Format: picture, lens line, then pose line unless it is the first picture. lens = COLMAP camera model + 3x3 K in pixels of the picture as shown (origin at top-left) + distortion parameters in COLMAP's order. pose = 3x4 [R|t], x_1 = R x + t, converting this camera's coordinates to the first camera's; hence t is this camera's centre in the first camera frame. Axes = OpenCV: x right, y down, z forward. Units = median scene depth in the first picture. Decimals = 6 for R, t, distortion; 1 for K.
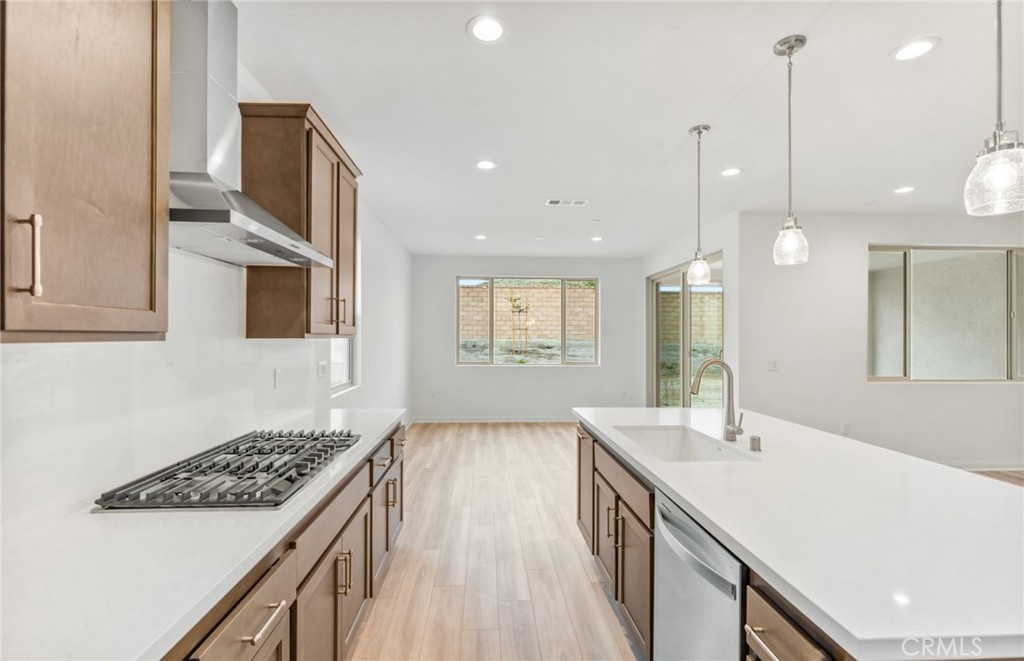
lens RADIAL K [[461.9, 0, 507.9], [0, 461.9, 330.0], [0, 0, 1]] dist [-0.004019, 0.001504]
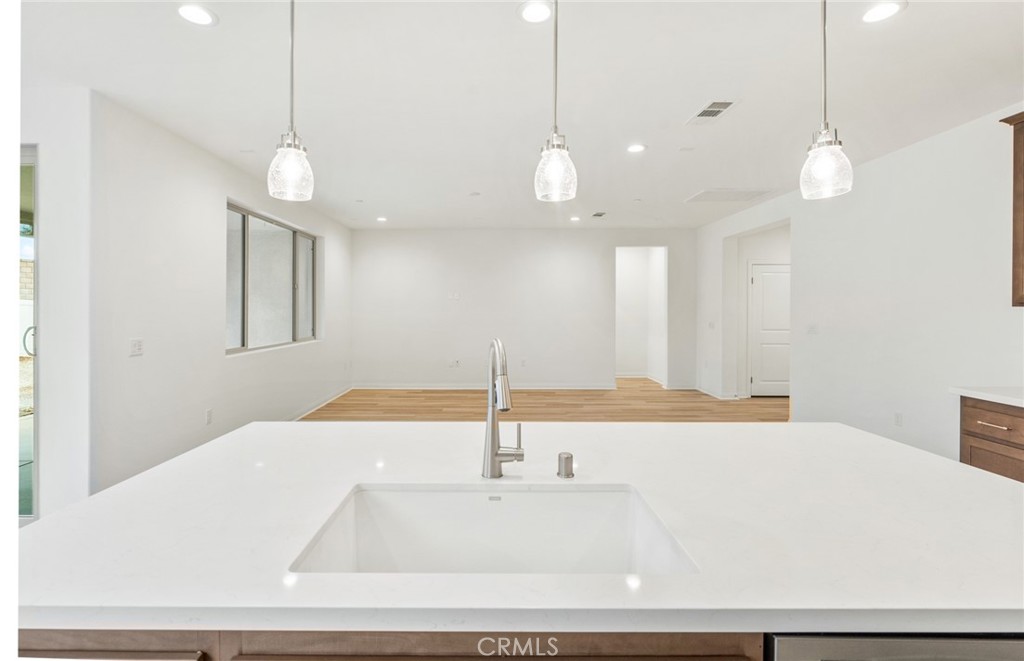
lens RADIAL K [[454.4, 0, 492.3], [0, 454.4, 309.8], [0, 0, 1]] dist [-0.001228, 0.001092]
pose [[0.061086, -0.007836, 0.998102, -0.028482], [-0.014576, 0.999856, 0.008742, 0.006173], [-0.998026, -0.015083, 0.060963, 0.288527]]
